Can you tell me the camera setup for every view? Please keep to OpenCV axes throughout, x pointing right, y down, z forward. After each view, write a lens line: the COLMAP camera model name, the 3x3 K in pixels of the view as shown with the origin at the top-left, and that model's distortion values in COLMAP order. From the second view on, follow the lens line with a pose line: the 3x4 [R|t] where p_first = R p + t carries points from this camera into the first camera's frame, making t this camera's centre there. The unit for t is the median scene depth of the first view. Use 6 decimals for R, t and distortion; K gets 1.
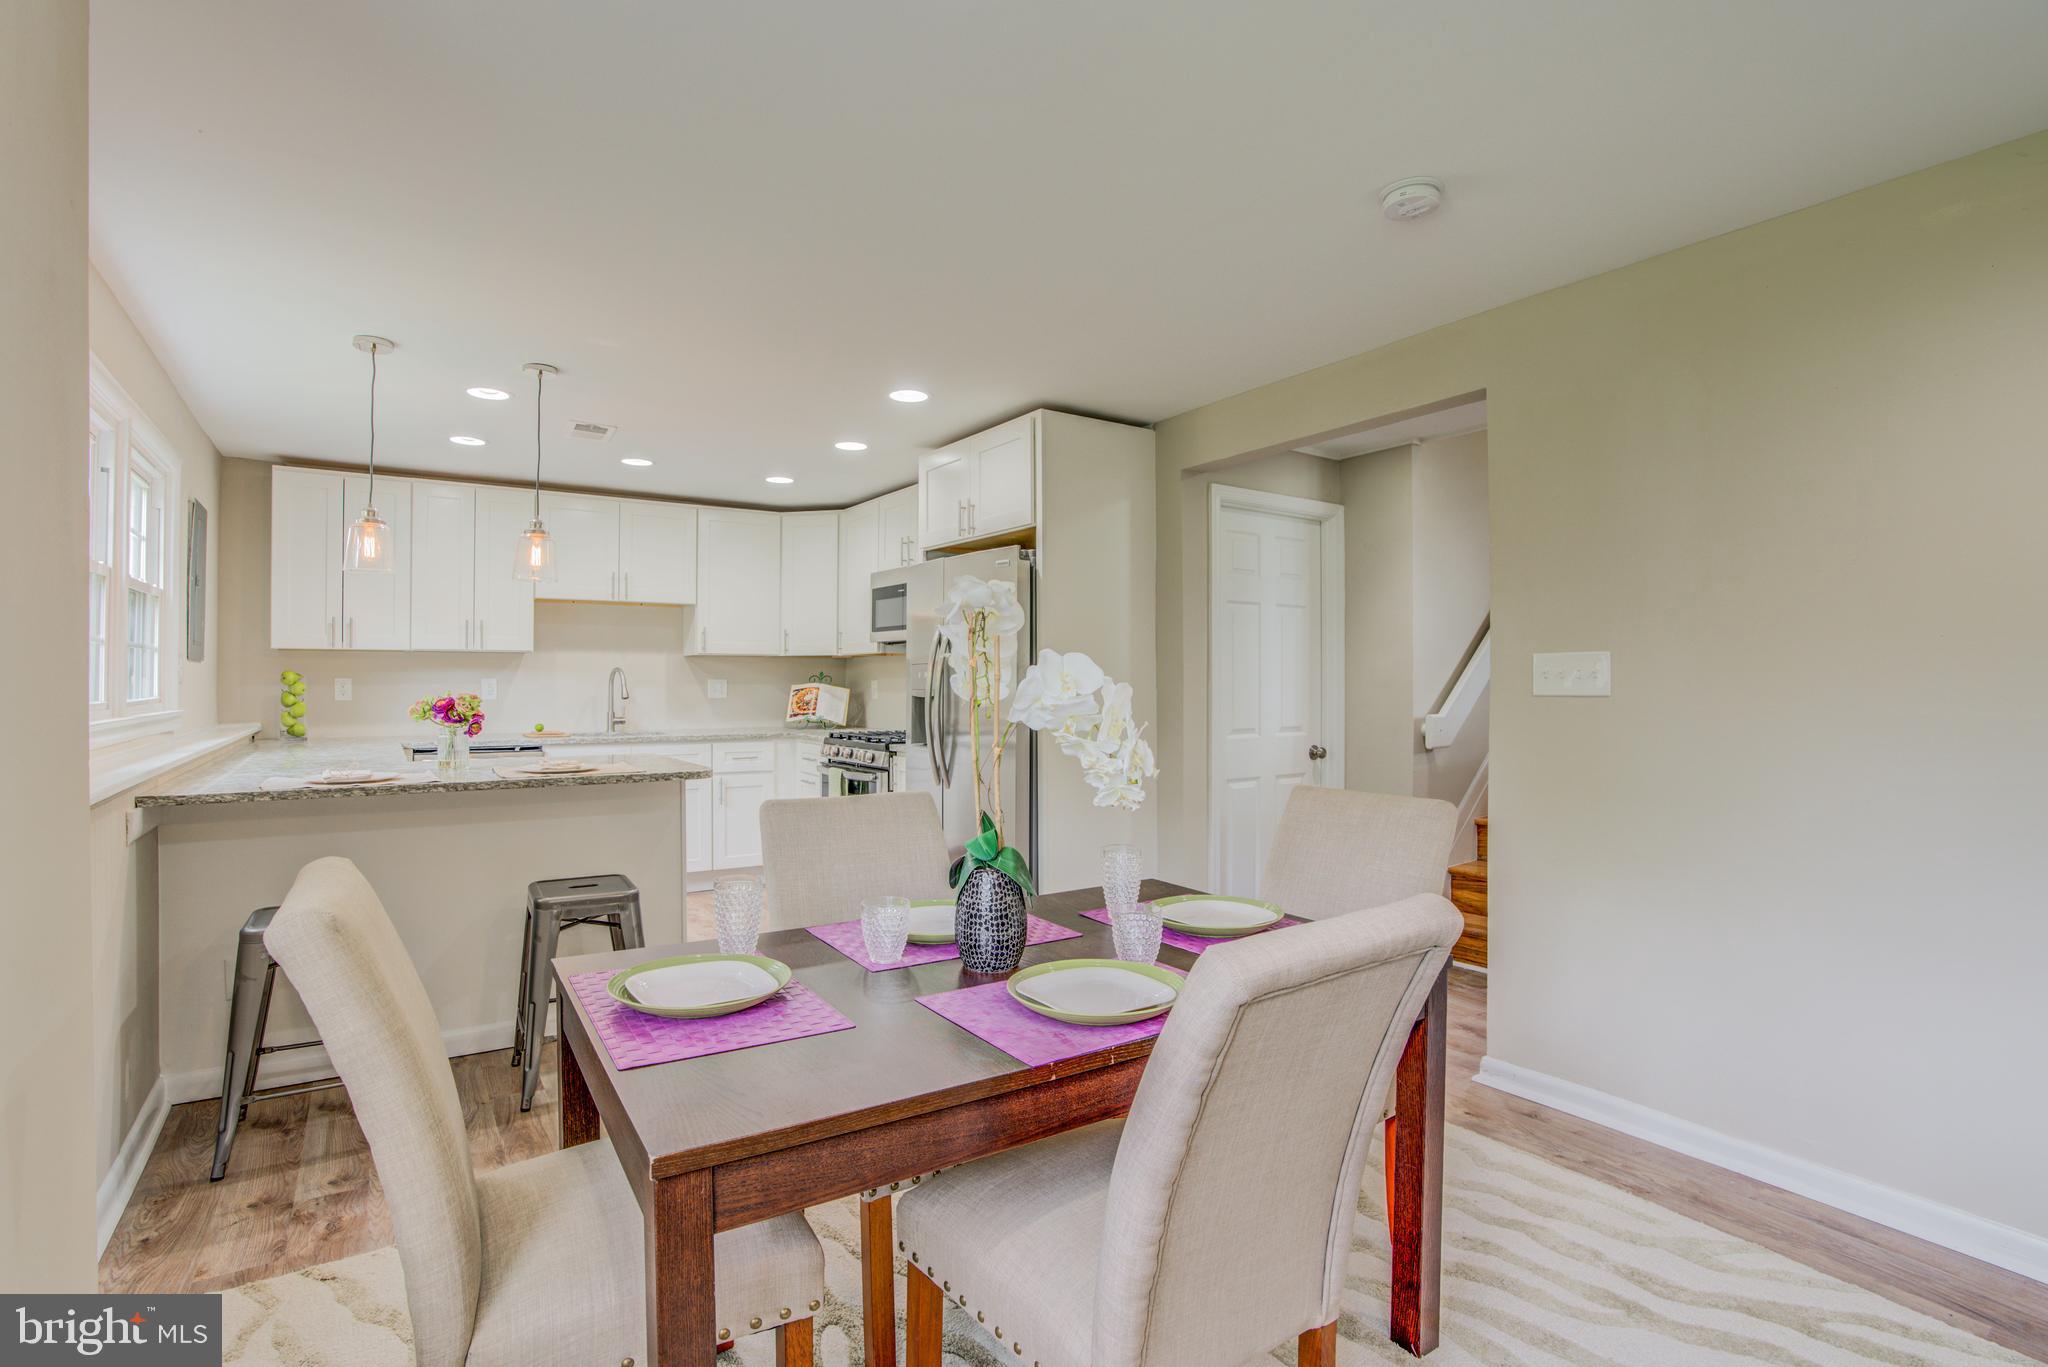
lens RADIAL K [[959.5, 0, 997.3], [0, 959.5, 691.5], [0, 0, 1]] dist [-0.073672, 0.037537]
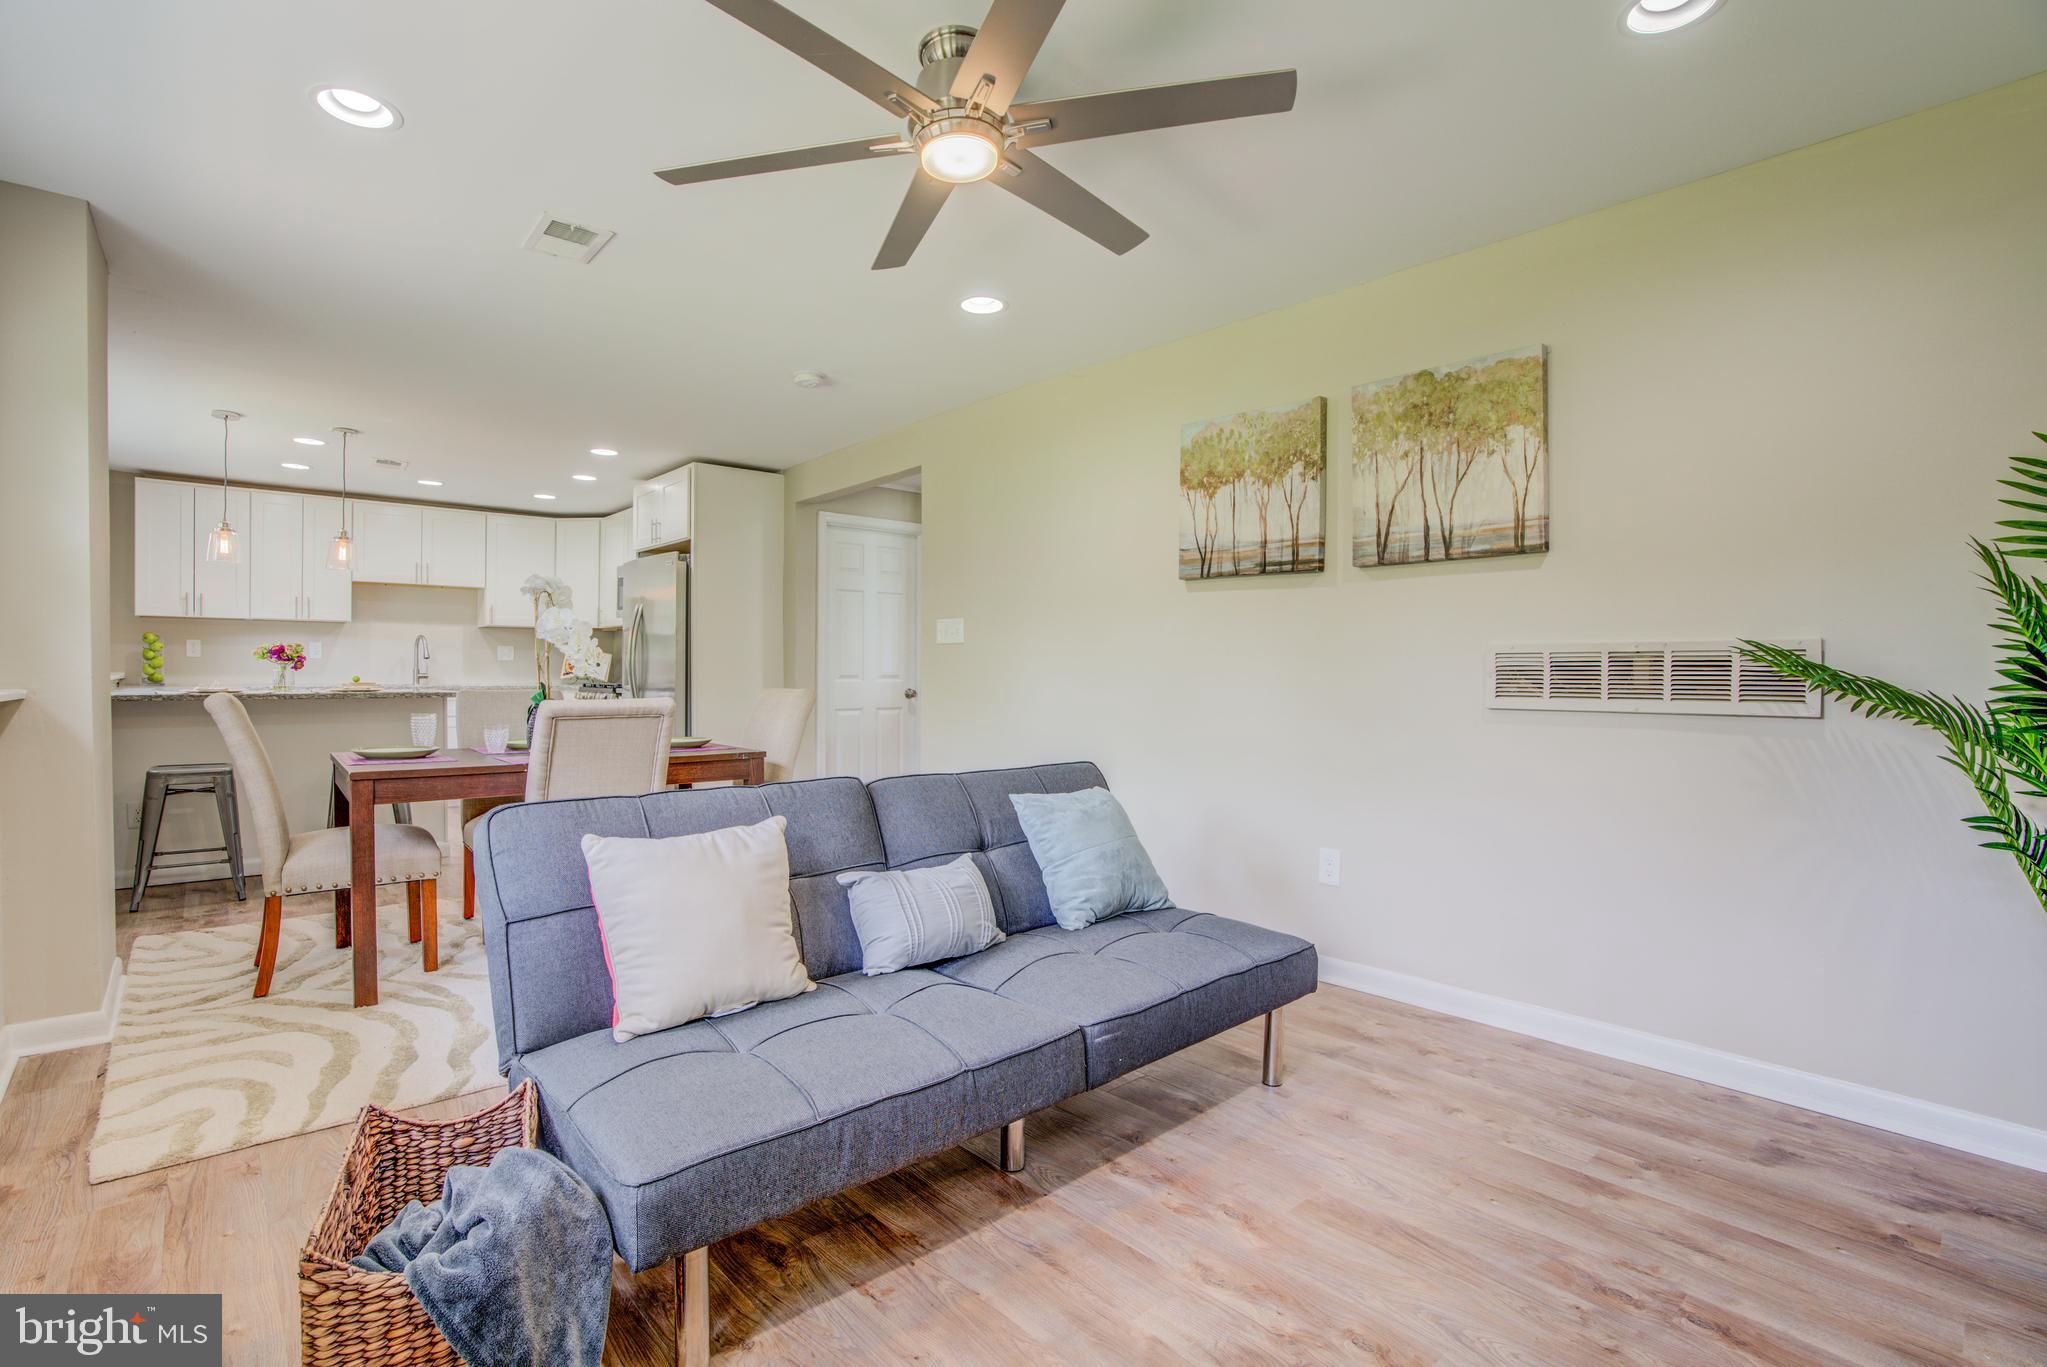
lens RADIAL K [[951.5, 0, 998.9], [0, 951.5, 690.0], [0, 0, 1]] dist [-0.067024, 0.030138]
pose [[0.991566, 0.002235, 0.129587, 0.240462], [-0.003529, 0.999946, 0.009751, 0.037853], [-0.129558, -0.010126, 0.991520, -0.405337]]
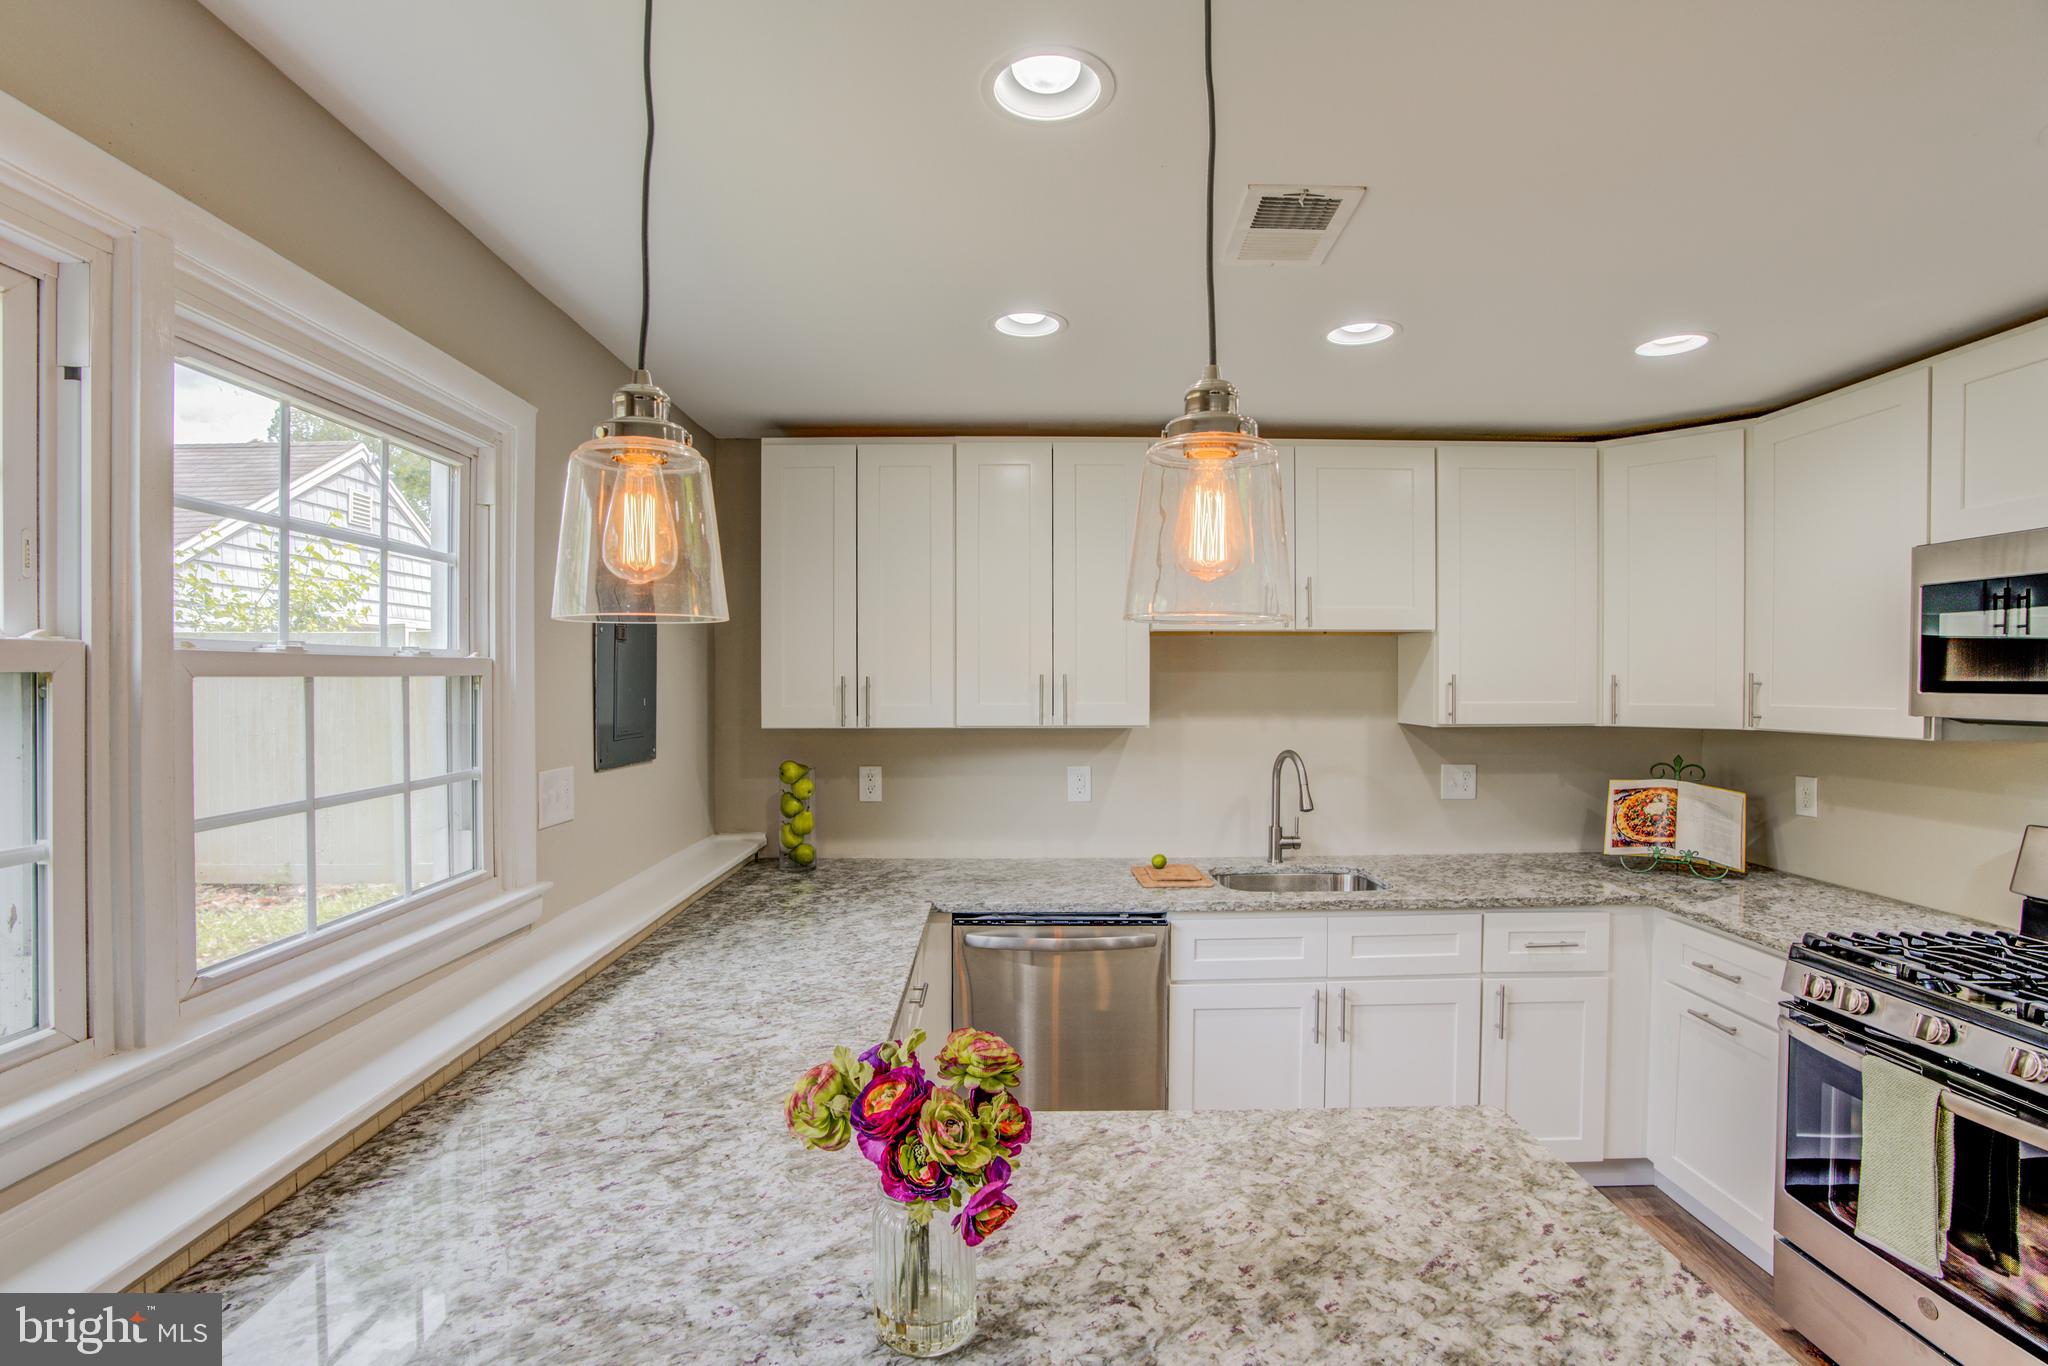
lens RADIAL K [[944.8, 0, 1016.0], [0, 944.8, 691.7], [0, 0, 1]] dist [-0.071204, 0.029139]
pose [[0.839818, 0.003201, -0.542859, -0.254520], [-0.003009, 0.999995, 0.001242, -0.063576], [0.542860, 0.000590, 0.839823, 0.488418]]
